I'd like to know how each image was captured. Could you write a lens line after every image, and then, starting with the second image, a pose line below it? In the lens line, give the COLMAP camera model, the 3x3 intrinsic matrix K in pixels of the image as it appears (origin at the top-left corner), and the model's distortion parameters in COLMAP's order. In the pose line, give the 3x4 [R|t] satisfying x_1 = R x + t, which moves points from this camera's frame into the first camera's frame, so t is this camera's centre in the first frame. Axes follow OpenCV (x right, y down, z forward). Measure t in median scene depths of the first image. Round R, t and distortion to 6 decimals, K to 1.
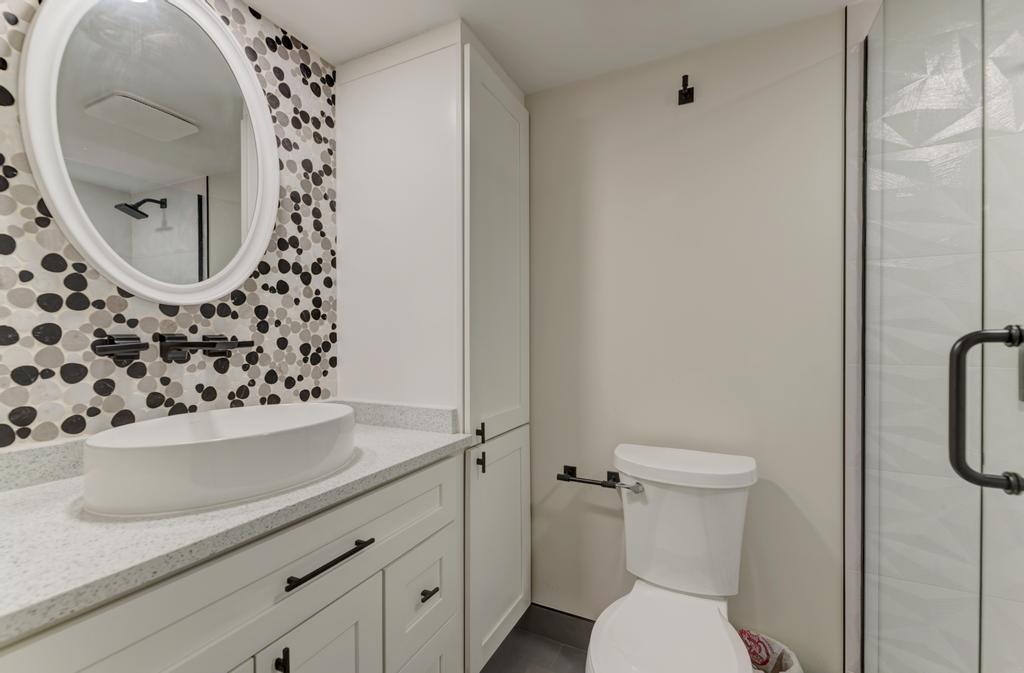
lens RADIAL K [[456.6, 0, 508.5], [0, 456.6, 338.5], [0, 0, 1]] dist [0.016431, 0.000615]
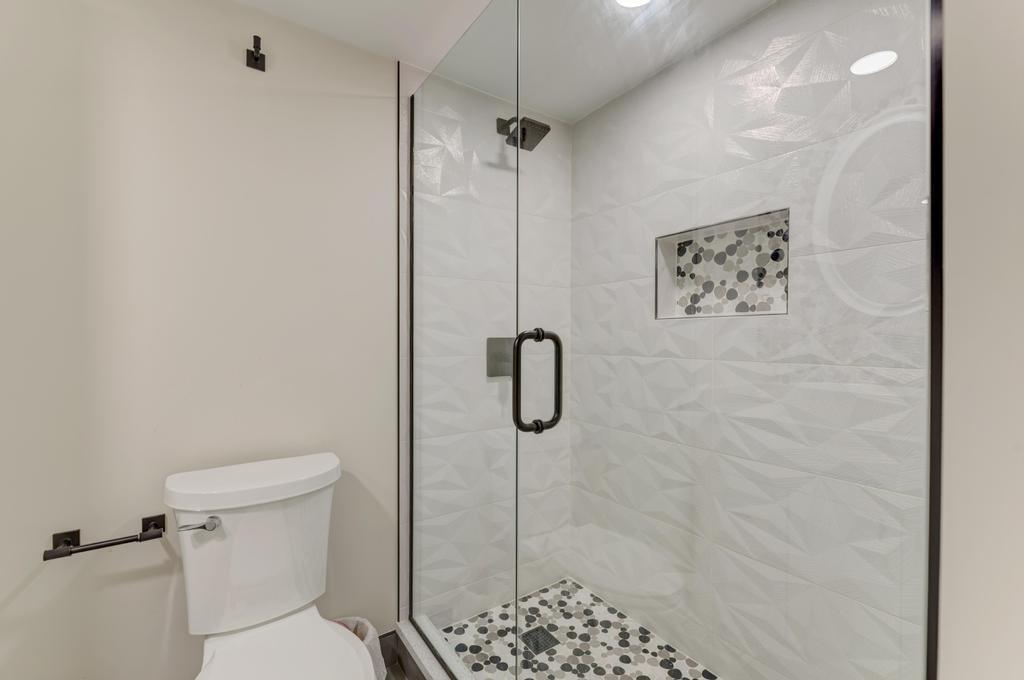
lens RADIAL K [[455.0, 0, 510.7], [0, 455.0, 342.3], [0, 0, 1]] dist [0.013541, -0.001946]
pose [[0.479698, -0.008167, 0.877396, -0.167819], [-0.000839, 0.999952, 0.009766, 0.002522], [-0.877433, -0.005421, 0.479668, 0.162605]]
